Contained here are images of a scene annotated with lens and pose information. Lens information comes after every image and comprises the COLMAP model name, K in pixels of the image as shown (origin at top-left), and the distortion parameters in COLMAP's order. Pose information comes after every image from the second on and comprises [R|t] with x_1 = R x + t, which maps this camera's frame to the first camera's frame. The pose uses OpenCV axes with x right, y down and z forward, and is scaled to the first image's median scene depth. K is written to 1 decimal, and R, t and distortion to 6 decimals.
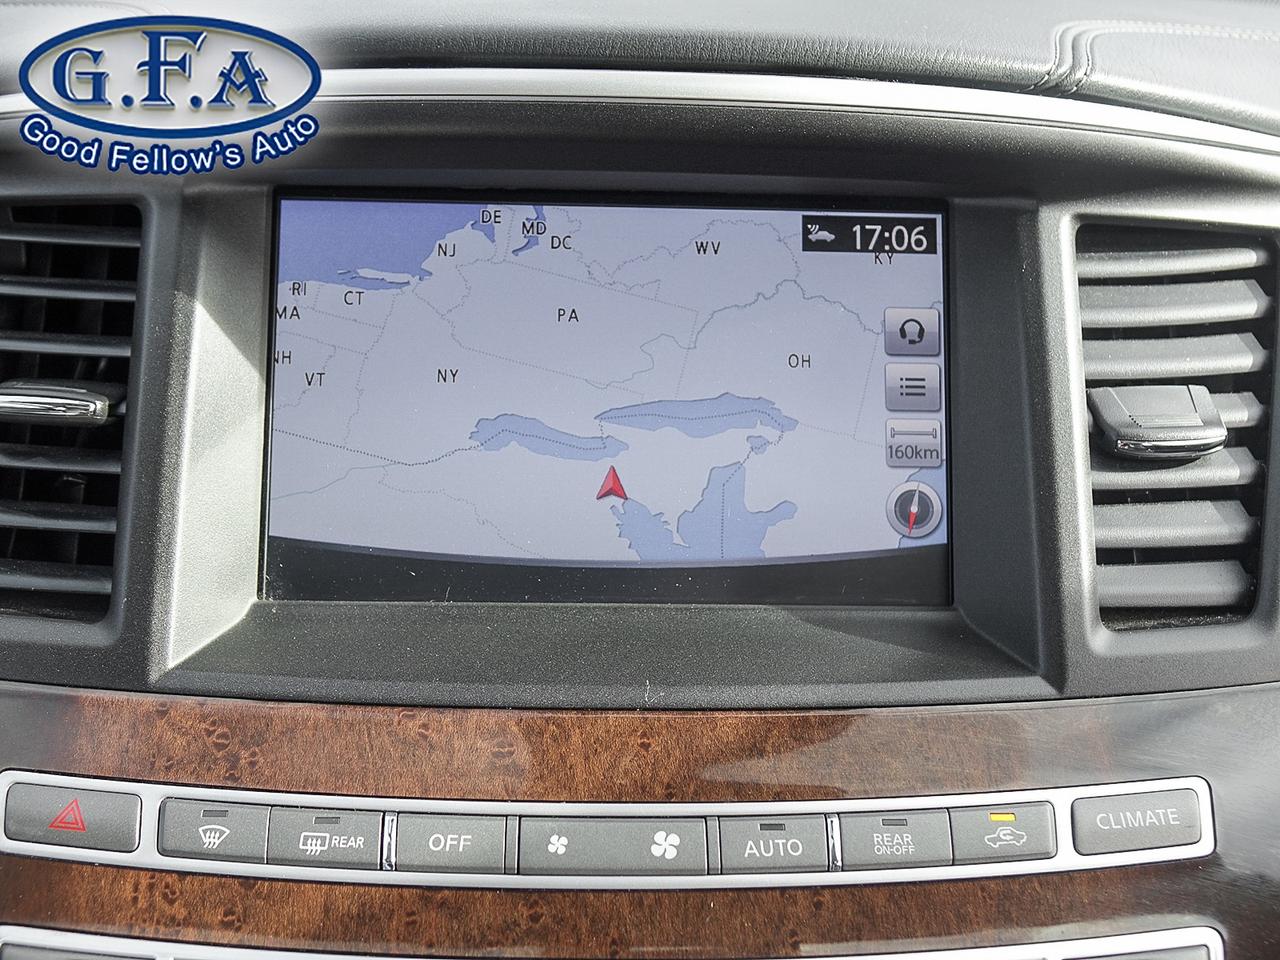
lens RADIAL K [[1570.9, 0, 636.1], [0, 1570.9, 469.4], [0, 0, 1]] dist [-0.013304, 0.000000]
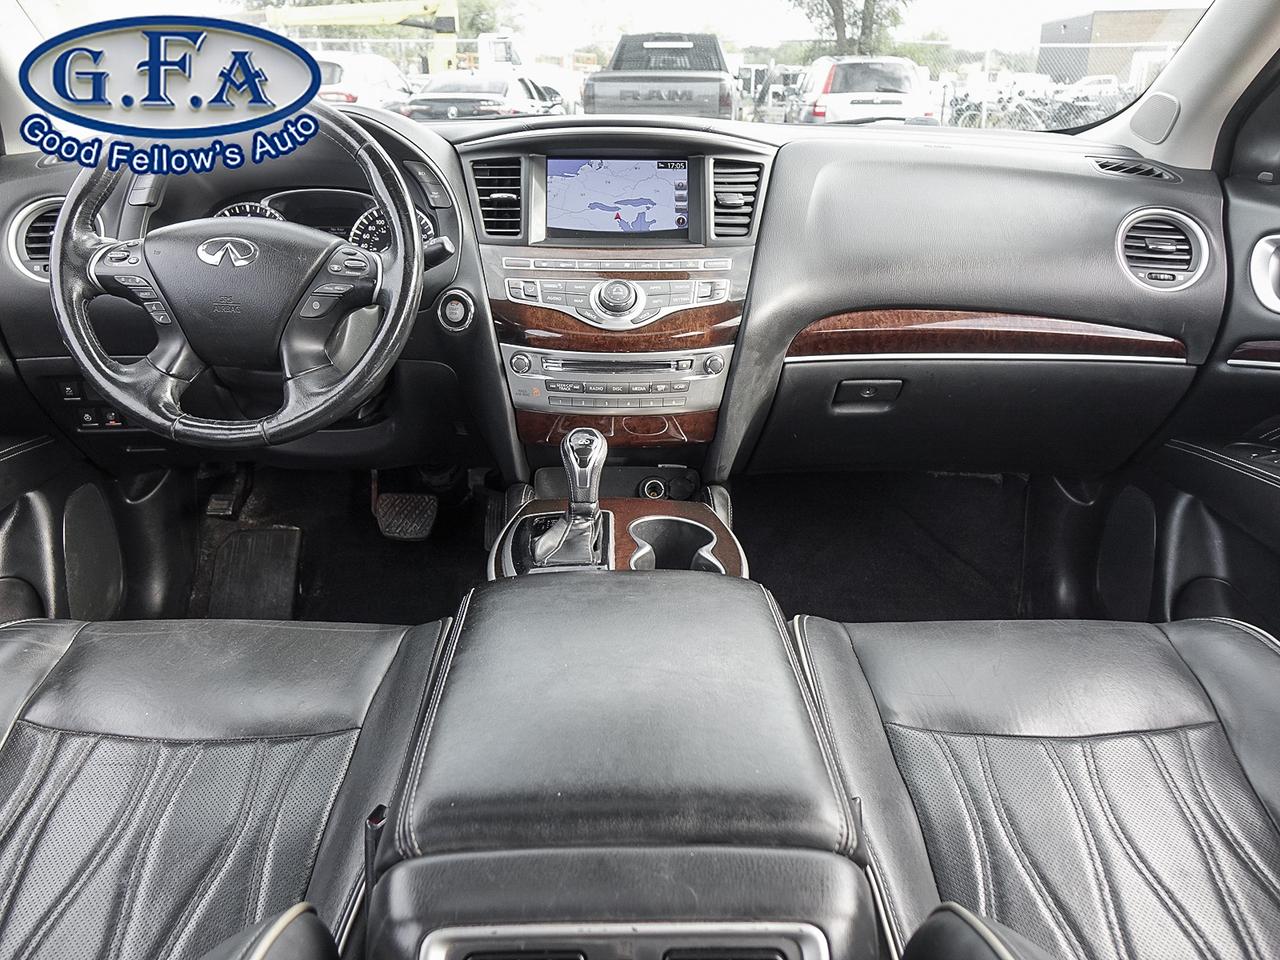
lens RADIAL K [[989.2, 0, 639.5], [0, 989.2, 475.4], [0, 0, 1]] dist [0.007758, -0.006080]
pose [[0.999788, -0.014998, -0.014088, 0.089307], [0.014755, 0.999744, -0.017131, 0.924084], [0.014341, 0.016919, 0.999754, -2.175994]]
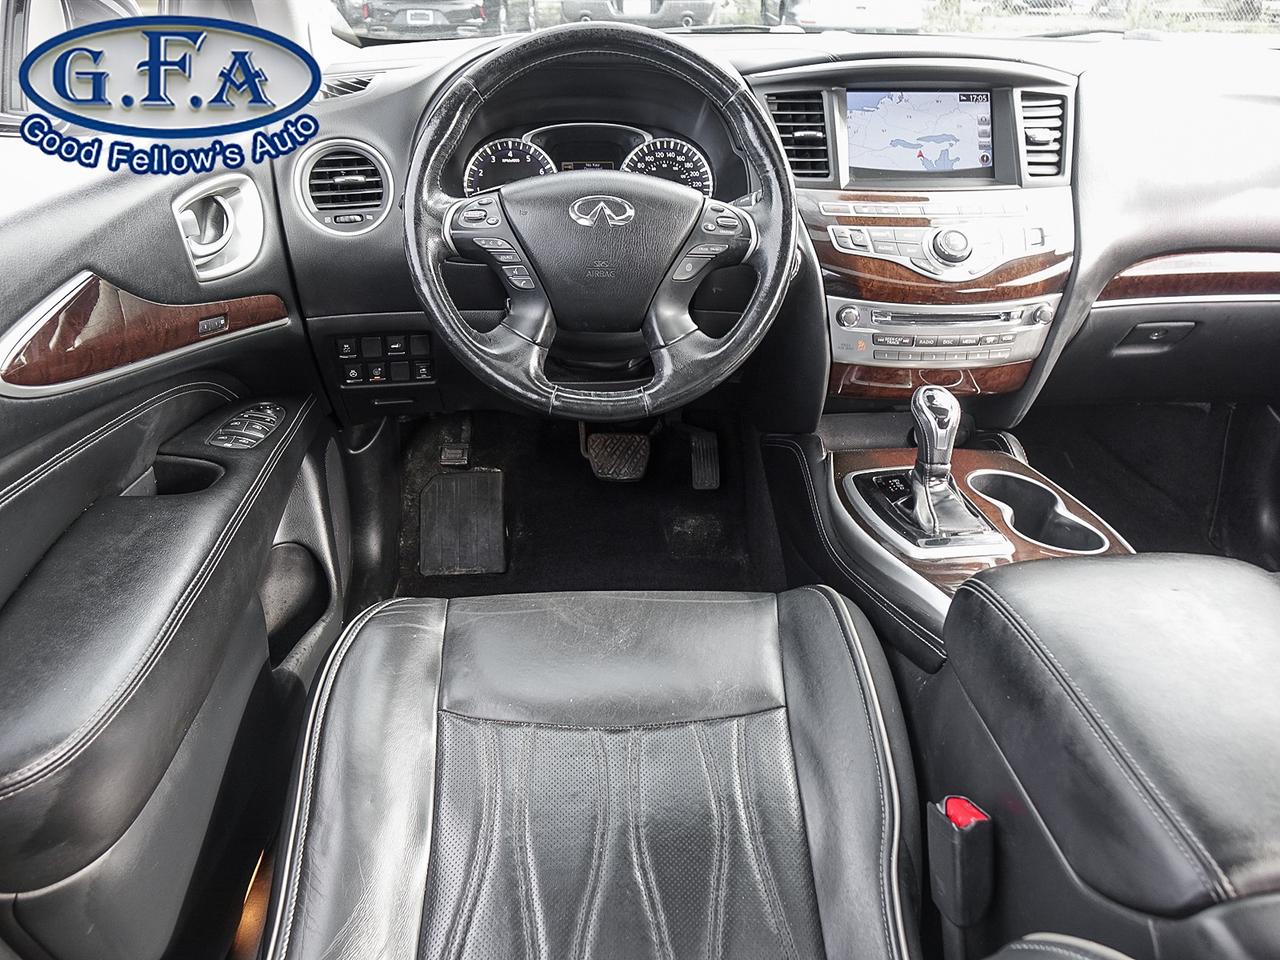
lens RADIAL K [[989.2, 0, 646.4], [0, 989.2, 475.4], [0, 0, 1]] dist [0.007758, -0.006080]
pose [[0.998841, -0.035570, 0.032435, -1.017227], [0.032365, 0.995001, 0.094475, 0.695041], [-0.035633, -0.093316, 0.994999, -2.090286]]
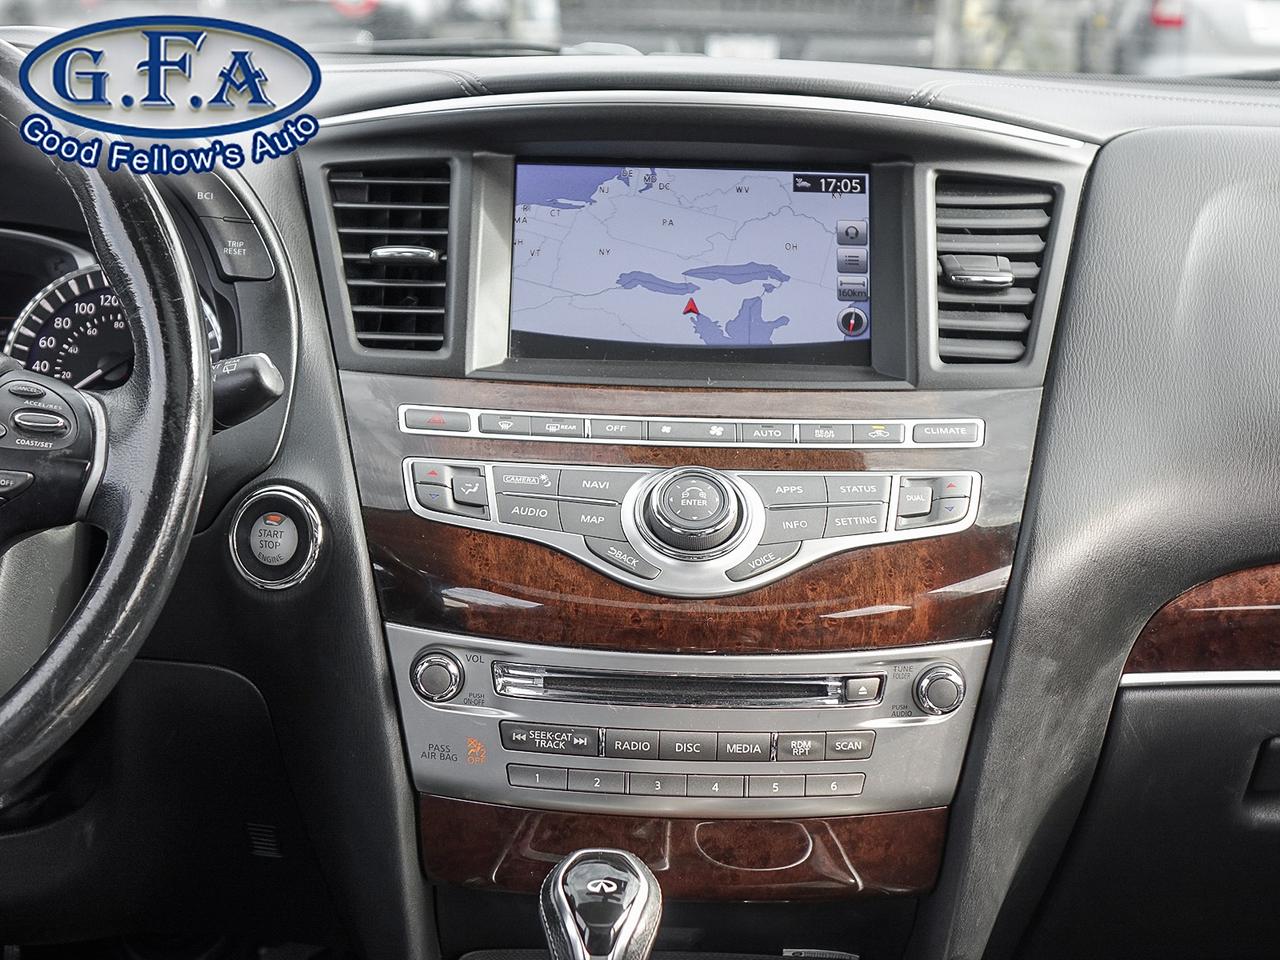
lens RADIAL K [[2721.7, 0, 633.4], [0, 2721.7, 475.2], [0, 0, 1]] dist [-0.006120, 0.000000]
pose [[0.999546, 0.002353, -0.030044, 0.015227], [-0.008198, 0.980579, -0.195955, 0.919602], [0.028999, 0.196113, 0.980152, -2.349907]]
